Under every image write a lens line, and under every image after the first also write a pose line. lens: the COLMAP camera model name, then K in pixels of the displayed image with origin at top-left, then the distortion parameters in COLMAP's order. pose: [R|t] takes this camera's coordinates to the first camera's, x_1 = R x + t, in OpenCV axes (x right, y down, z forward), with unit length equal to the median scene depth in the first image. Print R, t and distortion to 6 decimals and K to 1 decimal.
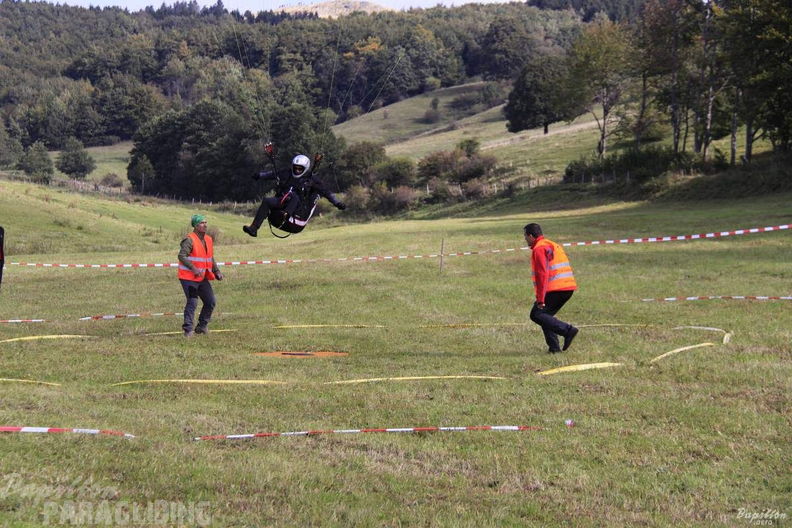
lens RADIAL K [[2597.3, 0, 370.8], [0, 2597.3, 250.1], [0, 0, 1]] dist [1.094123, 1.678354]
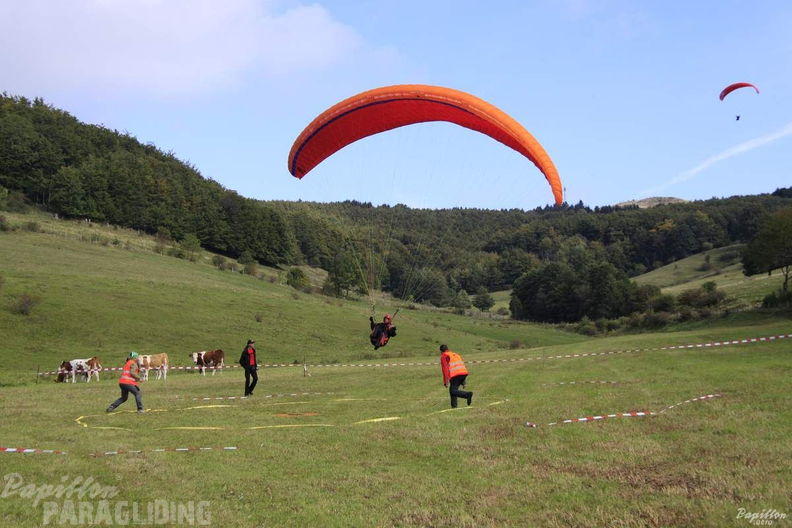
lens RADIAL K [[1676.0, 0, 386.9], [0, 1676.0, 239.0], [0, 0, 1]] dist [0.407844, 3.997881]
pose [[0.966417, -0.036806, -0.254328, 0.101201], [0.020118, 0.997489, -0.067910, -0.000977], [0.256189, 0.060512, 0.964731, -0.062296]]
